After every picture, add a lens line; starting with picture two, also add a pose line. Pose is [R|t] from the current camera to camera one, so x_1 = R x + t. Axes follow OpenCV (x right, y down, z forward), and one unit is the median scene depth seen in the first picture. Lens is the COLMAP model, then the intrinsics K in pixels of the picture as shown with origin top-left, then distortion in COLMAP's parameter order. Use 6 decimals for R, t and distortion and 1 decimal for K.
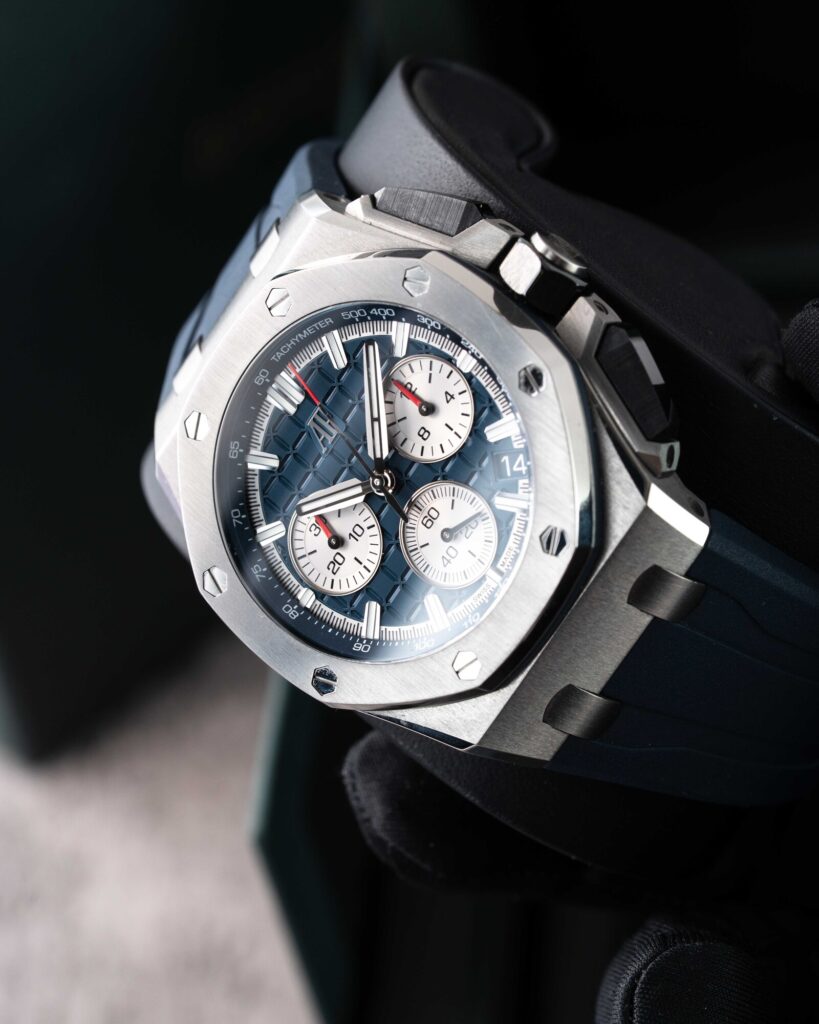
lens RADIAL K [[4477.6, 0, 409.5], [0, 4477.6, 512.0], [0, 0, 1]] dist [-0.145667, -4.490924]
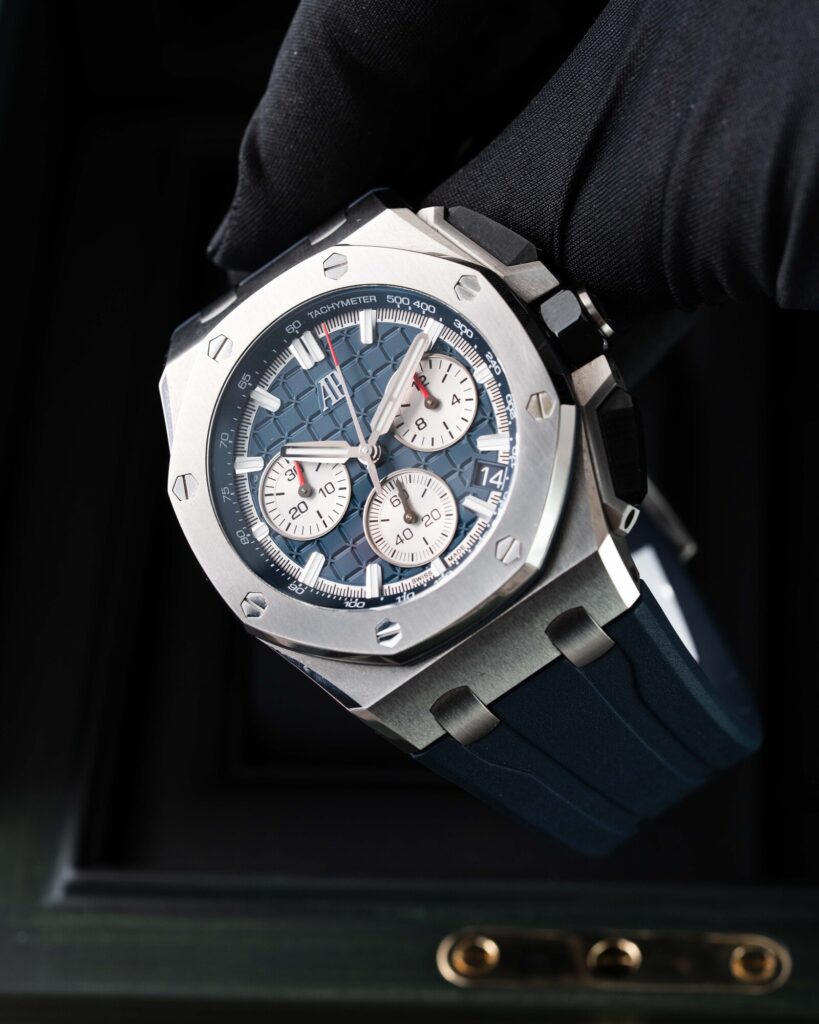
lens RADIAL K [[4477.6, 0, 409.5], [0, 4477.6, 512.0], [0, 0, 1]] dist [-0.145667, -4.490924]
pose [[0.930343, 0.355756, 0.088879, -0.088624], [-0.344986, 0.931328, -0.116674, 0.130630], [-0.124283, 0.077885, 0.989185, -0.076766]]
